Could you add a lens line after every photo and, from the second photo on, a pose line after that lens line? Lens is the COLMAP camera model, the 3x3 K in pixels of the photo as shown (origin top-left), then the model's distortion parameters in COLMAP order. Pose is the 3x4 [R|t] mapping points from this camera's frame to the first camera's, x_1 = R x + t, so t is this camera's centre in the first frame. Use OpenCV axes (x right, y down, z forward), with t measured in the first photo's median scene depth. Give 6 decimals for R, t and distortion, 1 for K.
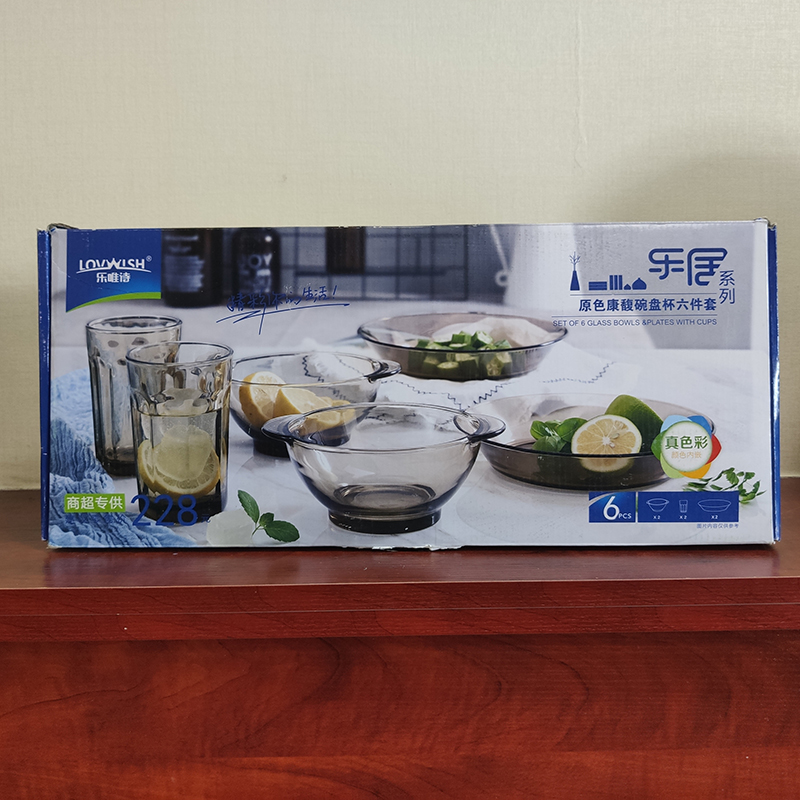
lens RADIAL K [[863.6, 0, 410.2], [0, 863.6, 394.7], [0, 0, 1]] dist [-0.031844, 0.000000]
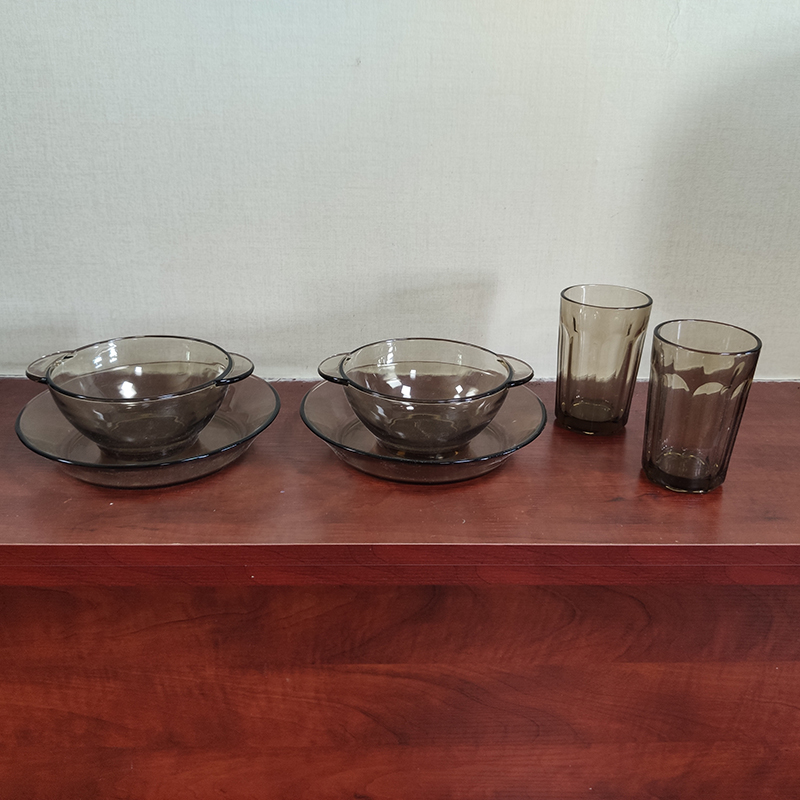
lens RADIAL K [[863.6, 0, 411.4], [0, 863.6, 427.4], [0, 0, 1]] dist [-0.031844, 0.000000]
pose [[0.999425, 0.024333, 0.023599, -0.144205], [-0.030653, 0.946001, 0.322710, -0.255485], [-0.014472, -0.323248, 0.946204, 0.002744]]
